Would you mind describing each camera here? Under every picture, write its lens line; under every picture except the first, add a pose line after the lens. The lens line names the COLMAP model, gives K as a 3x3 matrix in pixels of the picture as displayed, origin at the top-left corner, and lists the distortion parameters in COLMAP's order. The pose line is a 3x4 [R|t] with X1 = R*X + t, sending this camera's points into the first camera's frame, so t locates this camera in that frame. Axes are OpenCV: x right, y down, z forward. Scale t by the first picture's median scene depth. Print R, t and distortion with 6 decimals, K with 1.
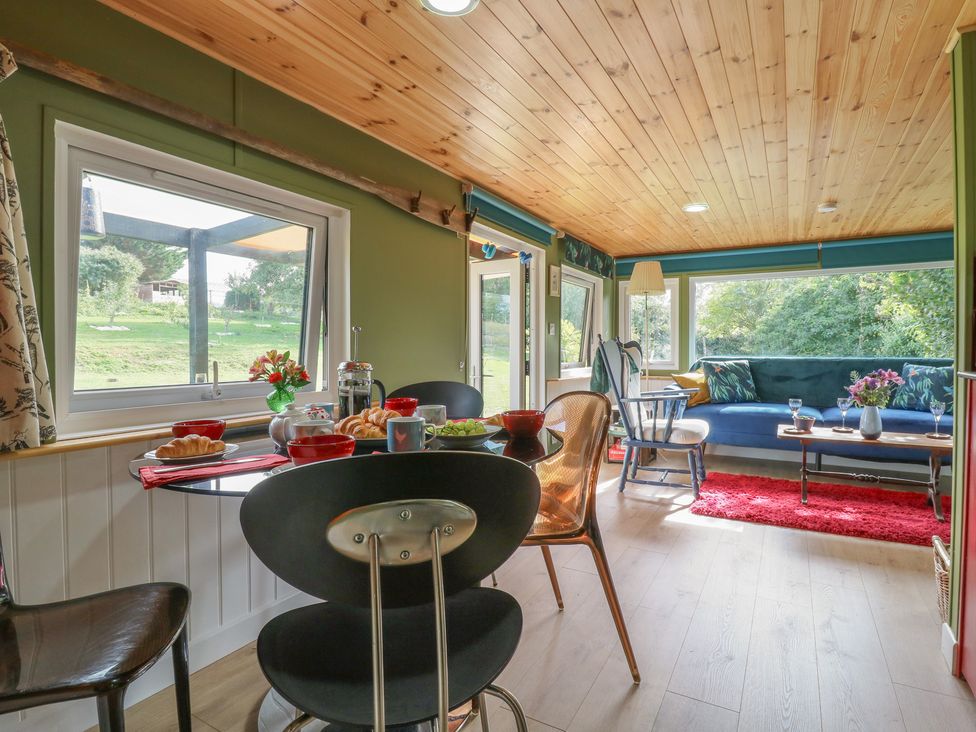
lens RADIAL K [[514.0, 0, 495.3], [0, 514.0, 356.4], [0, 0, 1]] dist [0.005493, -0.018045]
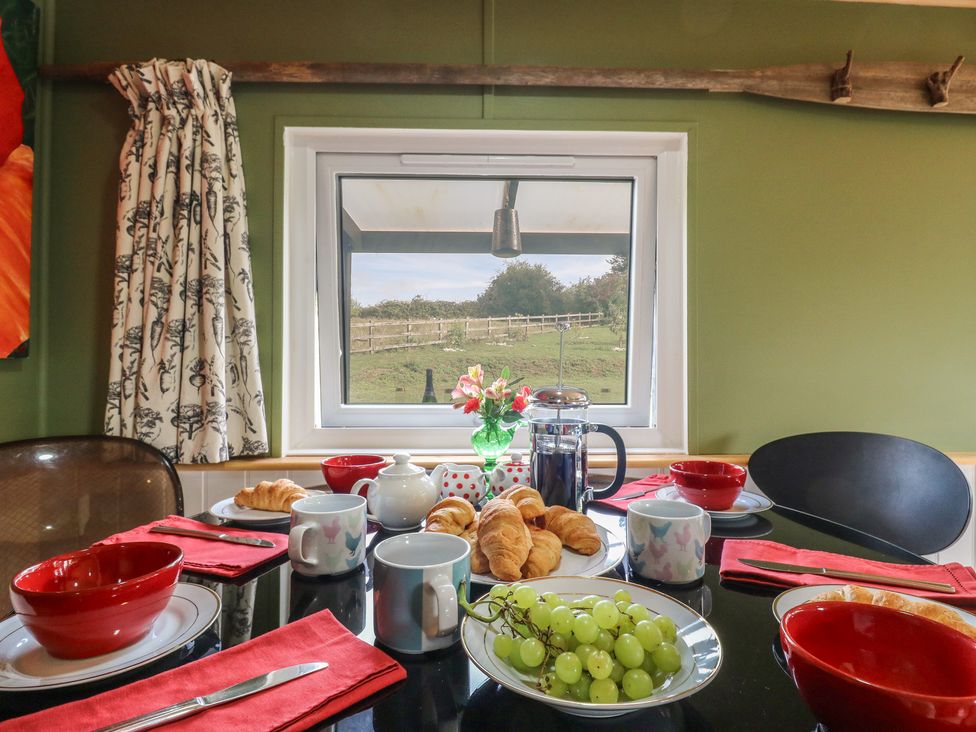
lens RADIAL K [[514.0, 0, 495.3], [0, 514.0, 356.4], [0, 0, 1]] dist [0.005493, -0.018045]
pose [[0.519761, -0.002457, -0.854308, 0.131883], [-0.015474, 0.999805, -0.012289, -0.012695], [0.854172, 0.019607, 0.519621, 0.574723]]
